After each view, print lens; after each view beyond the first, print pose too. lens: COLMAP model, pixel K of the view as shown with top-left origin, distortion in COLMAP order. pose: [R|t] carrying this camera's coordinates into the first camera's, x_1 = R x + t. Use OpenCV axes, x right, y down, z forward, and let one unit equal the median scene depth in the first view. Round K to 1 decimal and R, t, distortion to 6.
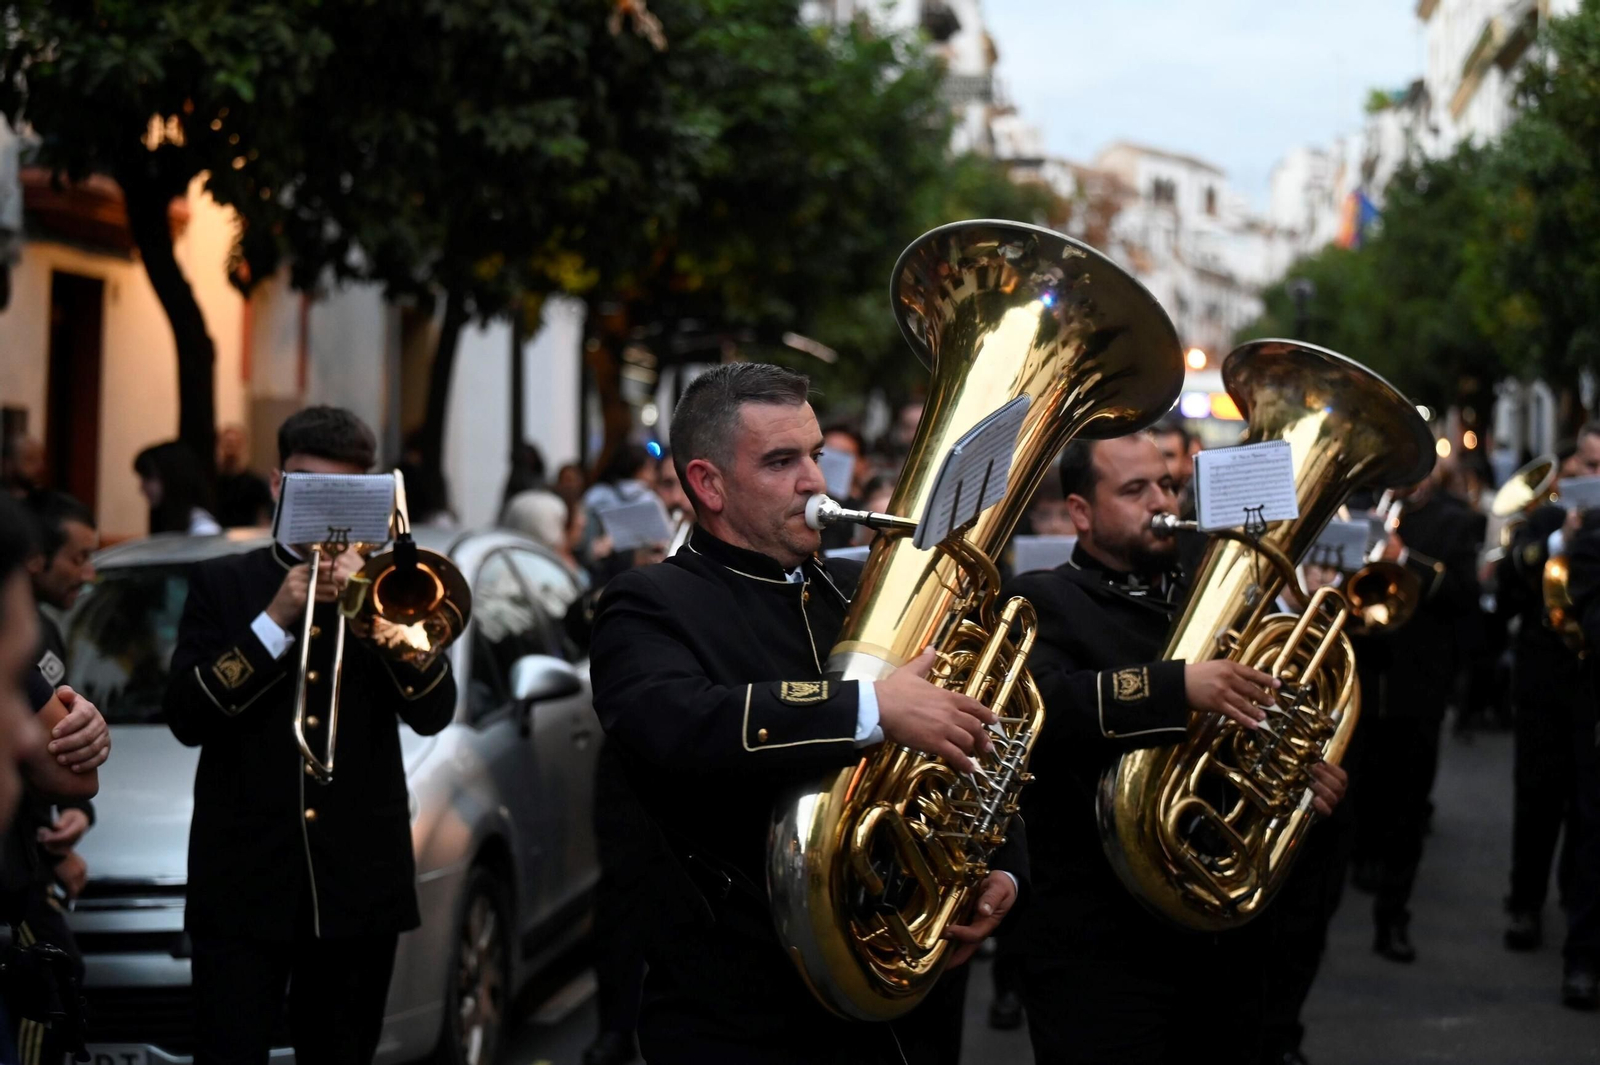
lens RADIAL K [[3325.8, 0, 749.9], [0, 3325.8, 516.1], [0, 0, 1]] dist [-0.006754, 0.154120]
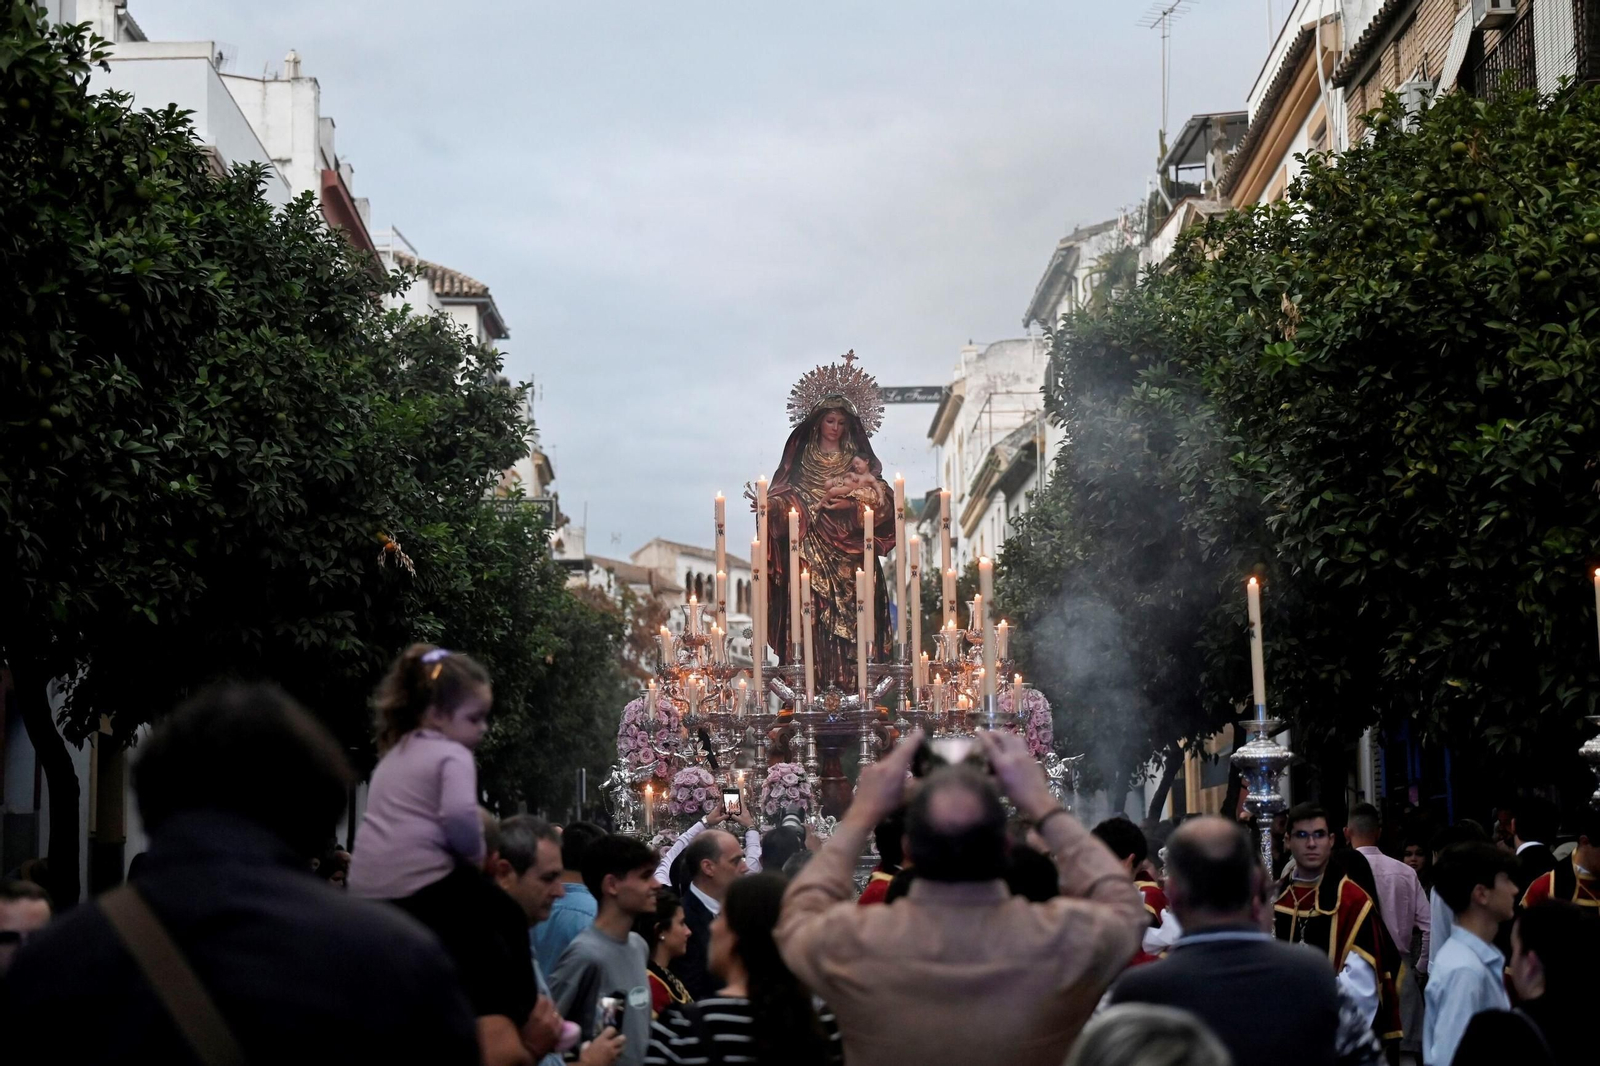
lens RADIAL K [[3325.8, 0, 749.9], [0, 3325.8, 516.6], [0, 0, 1]] dist [-0.006754, 0.154120]
pose [[0.990153, -0.009637, 0.139659, -0.082937], [0.025881, 0.993033, -0.114962, 0.005145], [-0.137578, 0.117444, 0.983503, -0.451722]]
